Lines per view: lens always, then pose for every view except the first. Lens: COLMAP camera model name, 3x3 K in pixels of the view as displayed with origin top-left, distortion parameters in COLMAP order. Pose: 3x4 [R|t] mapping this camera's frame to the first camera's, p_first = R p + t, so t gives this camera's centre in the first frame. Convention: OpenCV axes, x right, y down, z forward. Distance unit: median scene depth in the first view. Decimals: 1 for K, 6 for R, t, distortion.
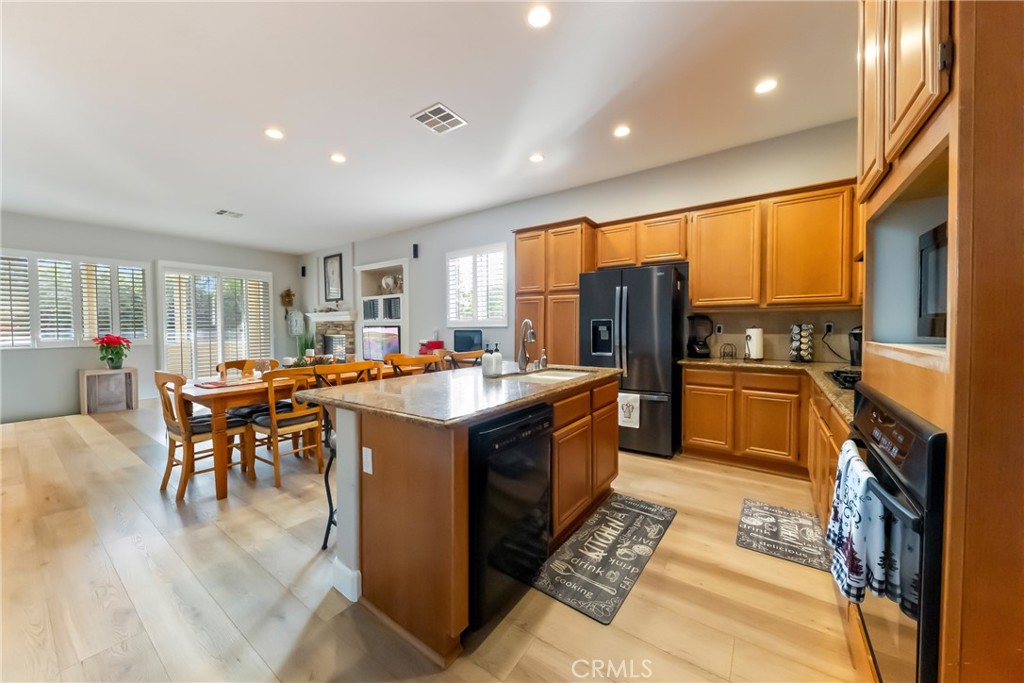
lens RADIAL K [[365.3, 0, 515.1], [0, 365.3, 333.4], [0, 0, 1]] dist [0.000408, 0.000022]
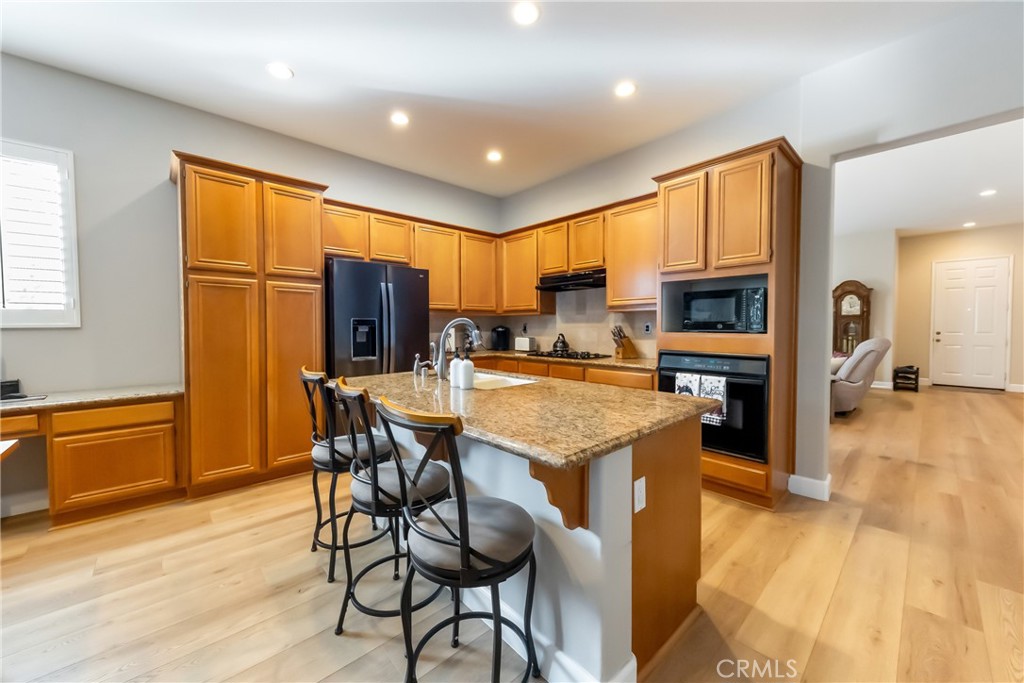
lens RADIAL K [[394.4, 0, 516.0], [0, 394.4, 338.5], [0, 0, 1]] dist [0.000053, -0.000005]
pose [[0.200828, -0.019163, 0.979439, -0.558832], [0.027112, 0.999534, 0.013997, 0.004821], [-0.979251, 0.023744, 0.201254, 0.444812]]
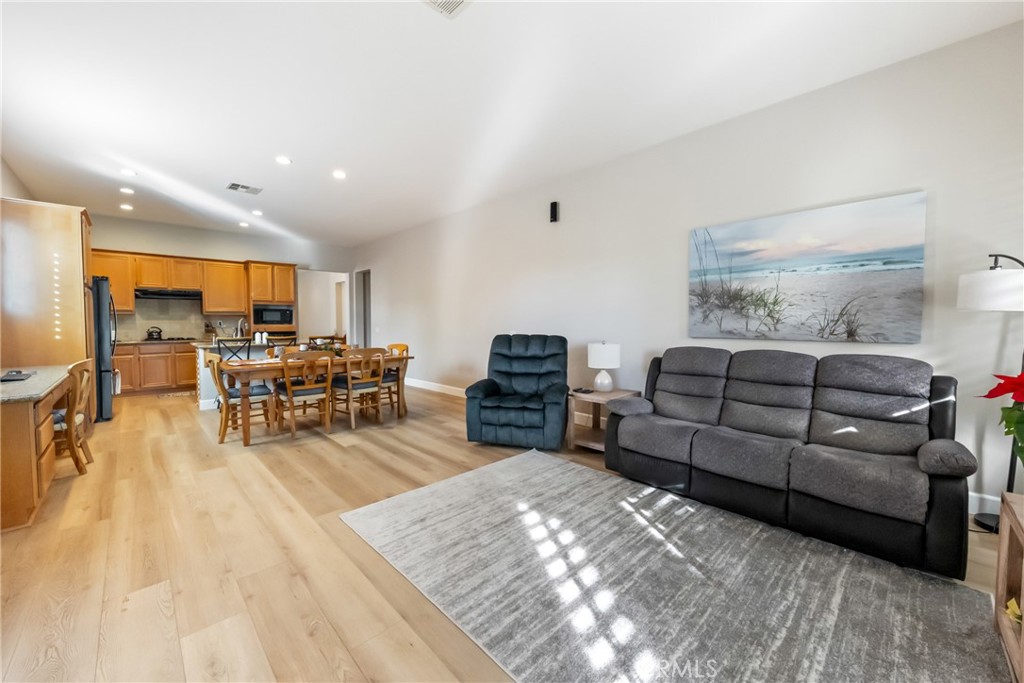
lens RADIAL K [[394.4, 0, 512.7], [0, 394.4, 337.4], [0, 0, 1]] dist [0.000053, -0.000005]
pose [[-0.982245, 0.004053, 0.187556, -1.337360], [0.016848, 0.997632, 0.066676, -0.033678], [-0.186842, 0.068652, -0.979988, 1.996701]]
